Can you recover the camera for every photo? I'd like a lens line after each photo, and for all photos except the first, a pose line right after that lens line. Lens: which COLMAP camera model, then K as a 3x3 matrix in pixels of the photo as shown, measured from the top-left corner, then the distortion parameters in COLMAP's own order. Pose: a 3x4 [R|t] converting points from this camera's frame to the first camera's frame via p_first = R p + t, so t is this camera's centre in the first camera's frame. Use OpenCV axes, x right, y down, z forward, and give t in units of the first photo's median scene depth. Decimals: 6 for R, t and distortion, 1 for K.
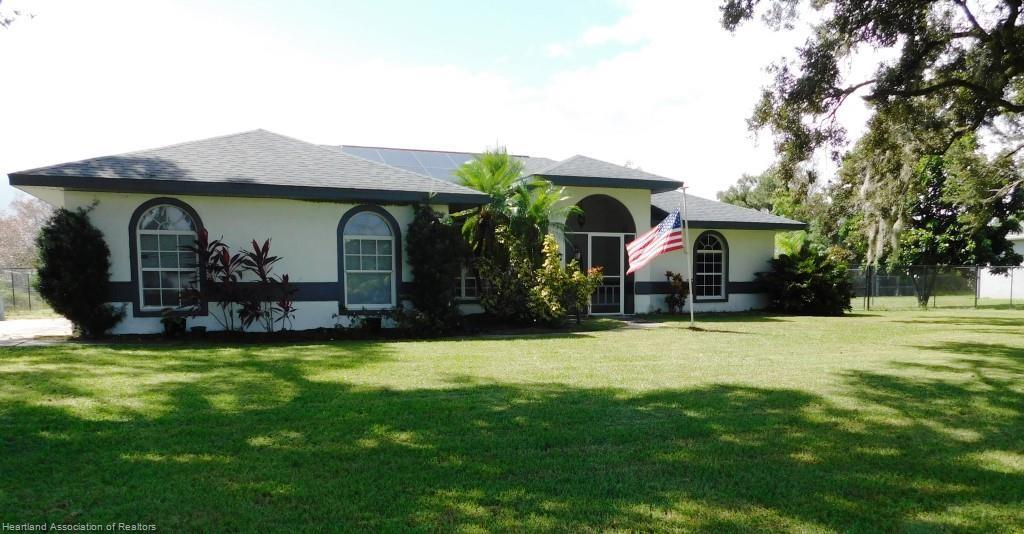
lens RADIAL K [[708.2, 0, 512.0], [0, 708.2, 267.0], [0, 0, 1]] dist [-0.004941, -0.001506]
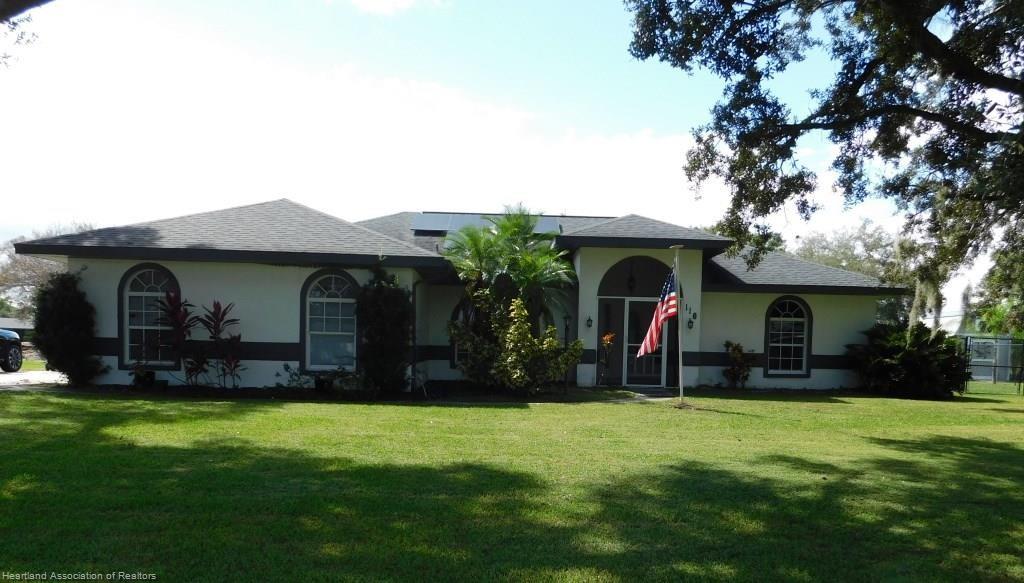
lens RADIAL K [[716.8, 0, 512.0], [0, 716.8, 291.5], [0, 0, 1]] dist [0.001689, 0.001702]
pose [[0.954048, 0.000392, -0.299655, 0.361882], [-0.018165, 0.998236, -0.056528, -0.000028], [0.299104, 0.059374, 0.952371, 0.086360]]
